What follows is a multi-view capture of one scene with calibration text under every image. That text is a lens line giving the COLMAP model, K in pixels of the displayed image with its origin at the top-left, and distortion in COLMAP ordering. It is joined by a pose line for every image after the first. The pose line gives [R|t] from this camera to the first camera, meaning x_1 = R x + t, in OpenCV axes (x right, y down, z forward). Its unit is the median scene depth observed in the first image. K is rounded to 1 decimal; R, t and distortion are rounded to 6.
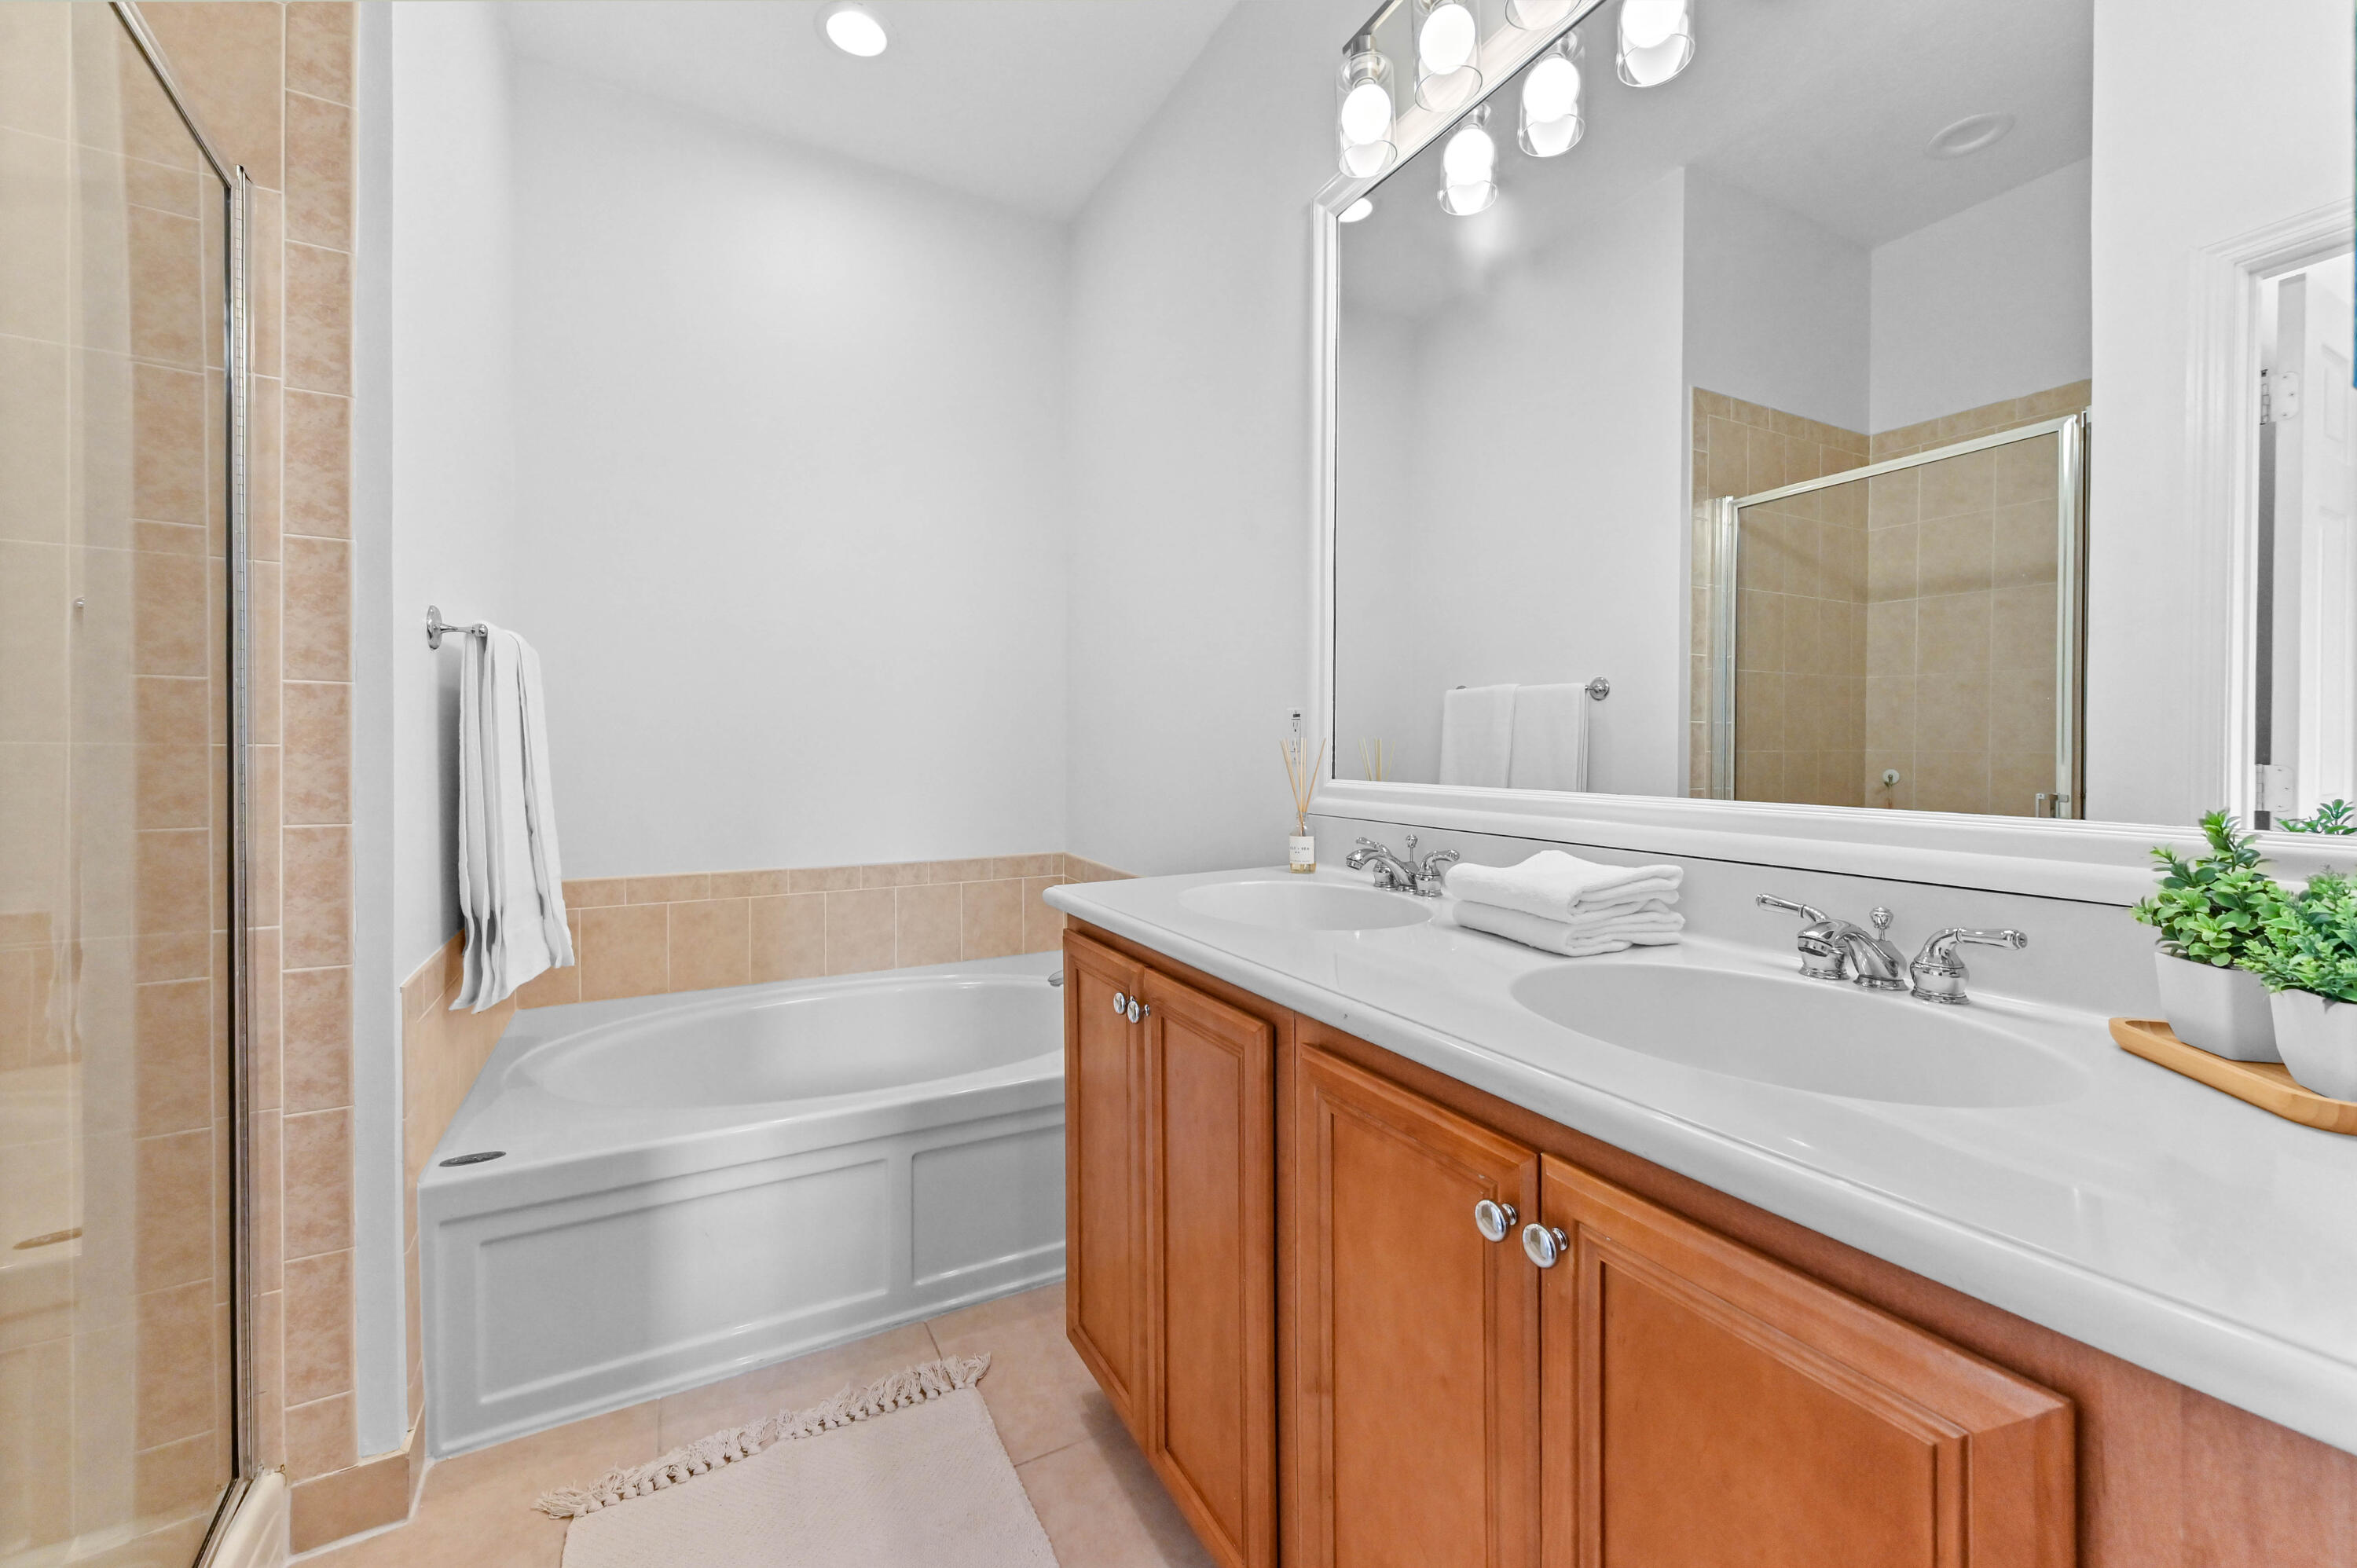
lens RADIAL K [[948.0, 0, 1184.3], [0, 948.0, 731.4], [0, 0, 1]] dist [0.012473, -0.000095]
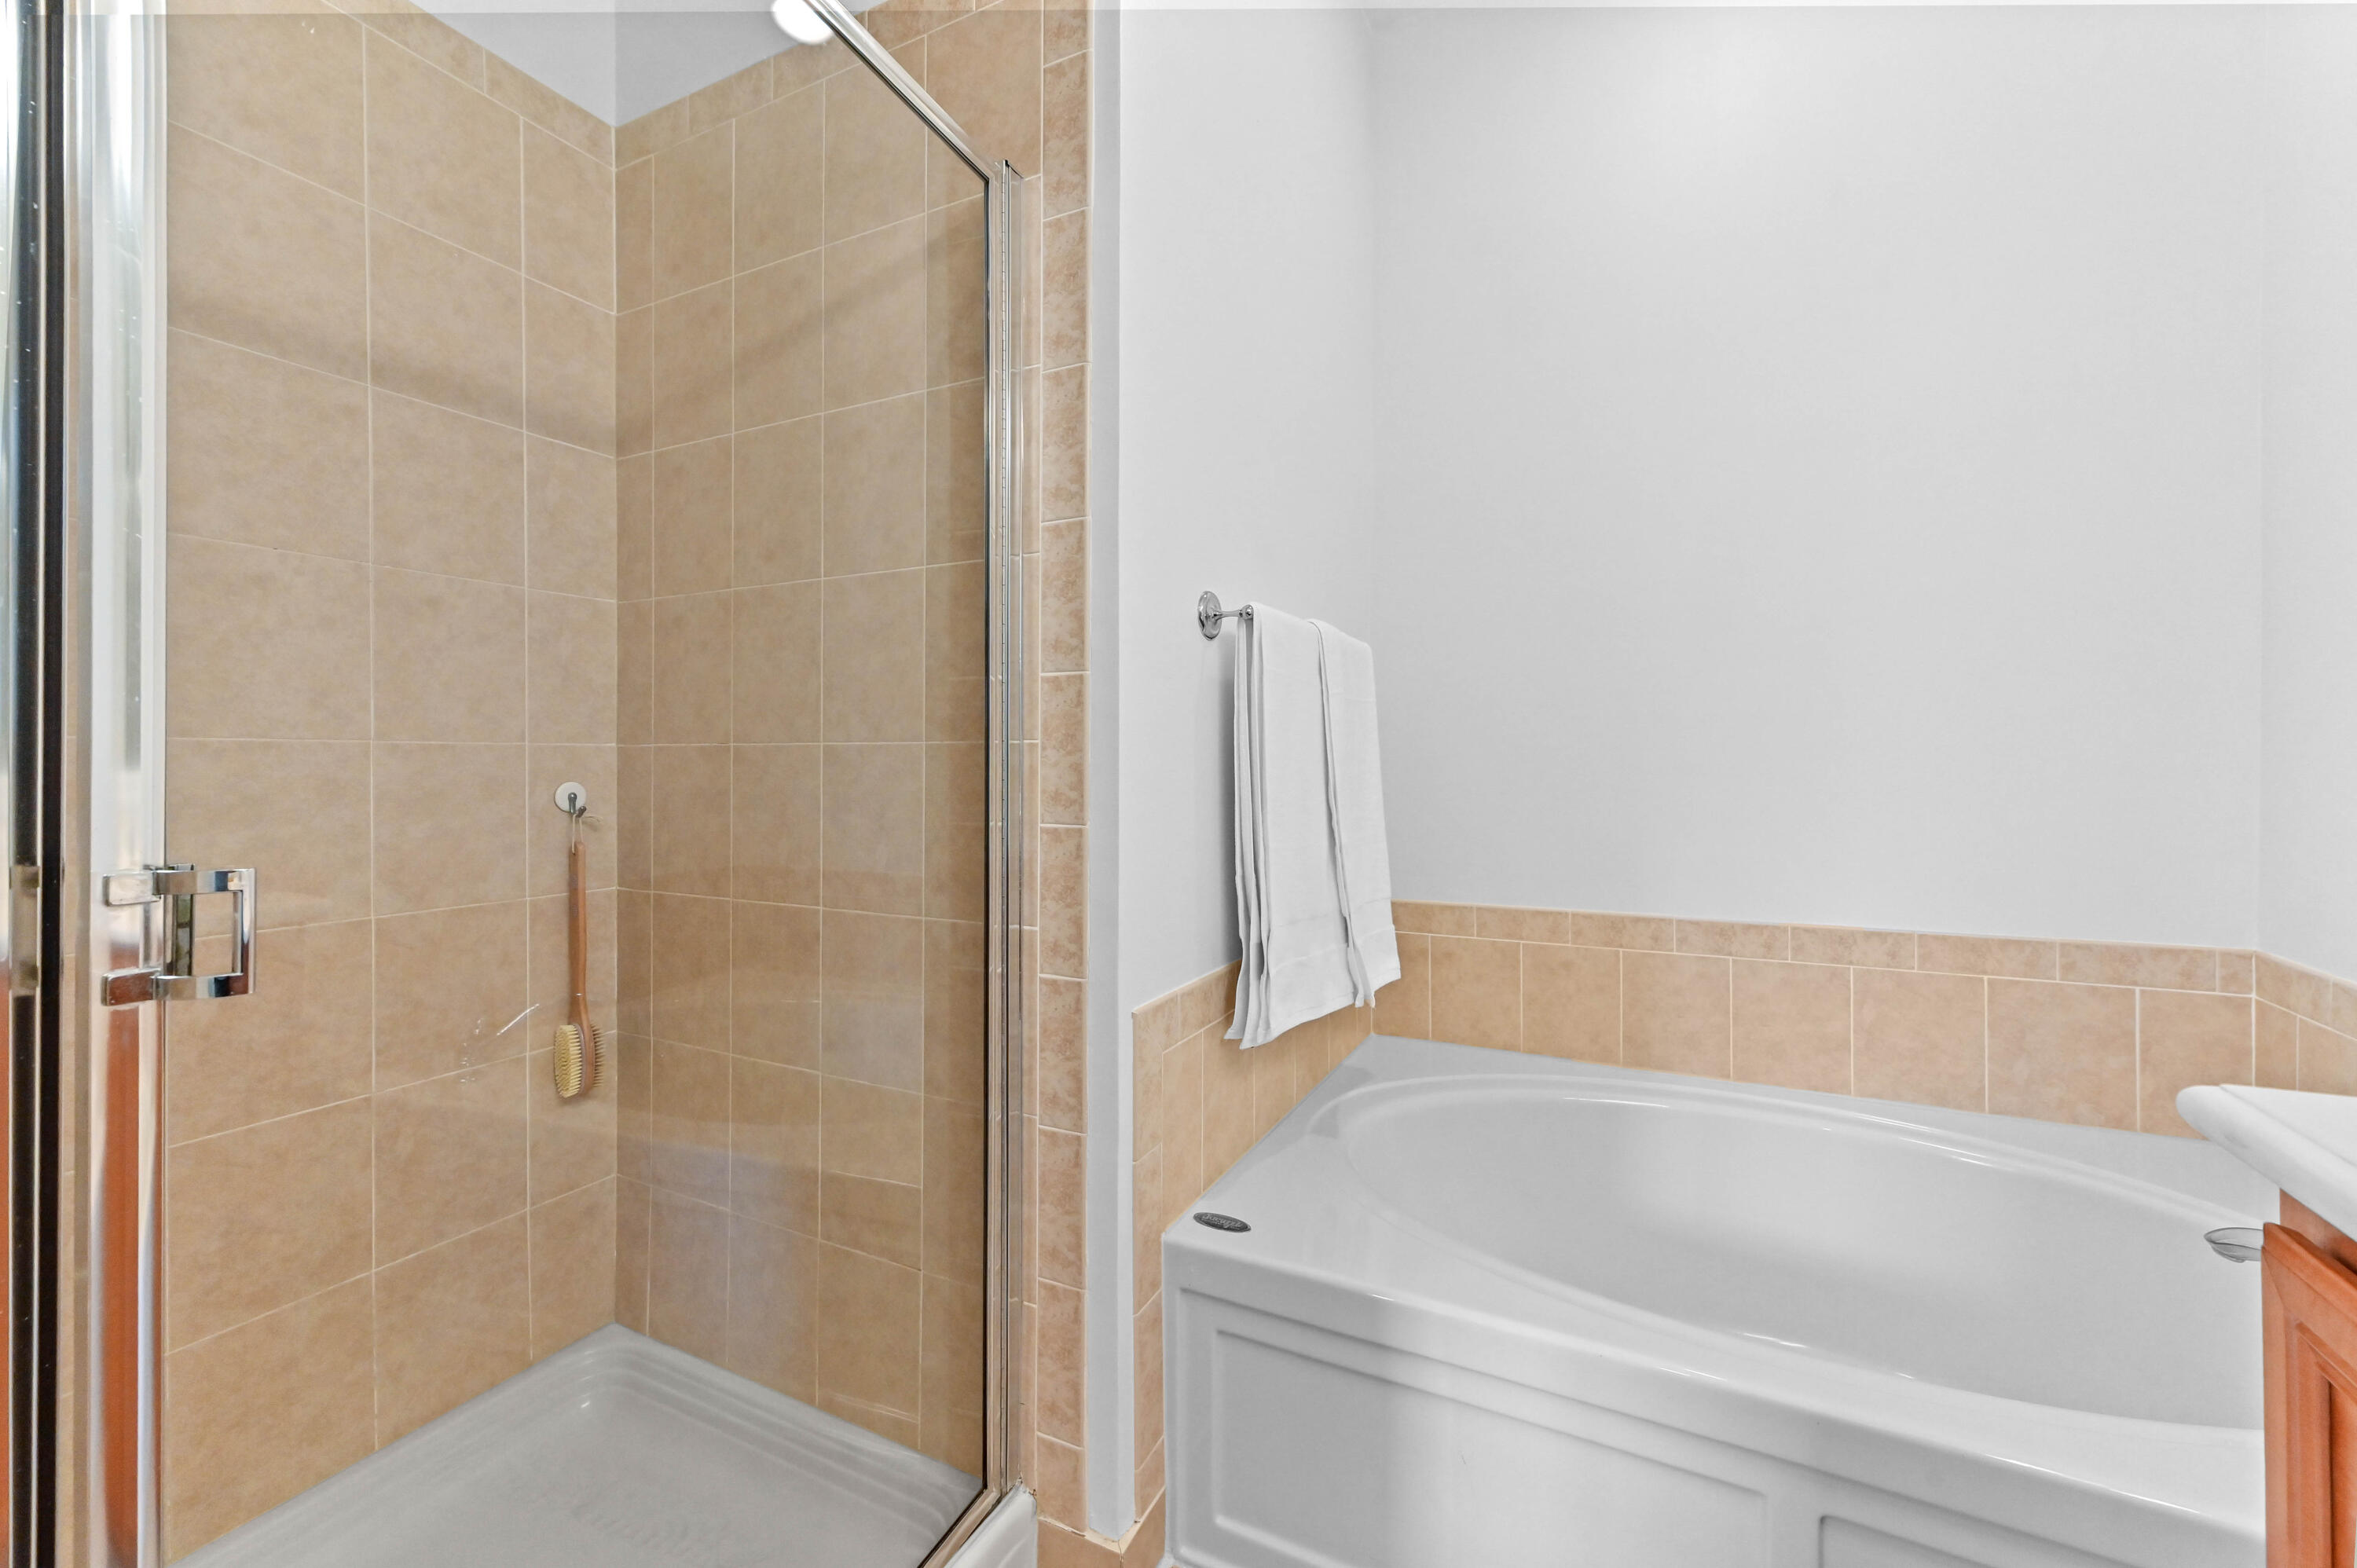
lens RADIAL K [[926.9, 0, 1177.6], [0, 926.9, 777.7], [0, 0, 1]] dist [-0.001811, 0.000002]
pose [[0.557566, -0.001293, -0.830132, -0.072483], [0.021677, 0.999680, 0.013002, 0.035285], [0.829850, -0.025244, 0.557416, 0.496863]]
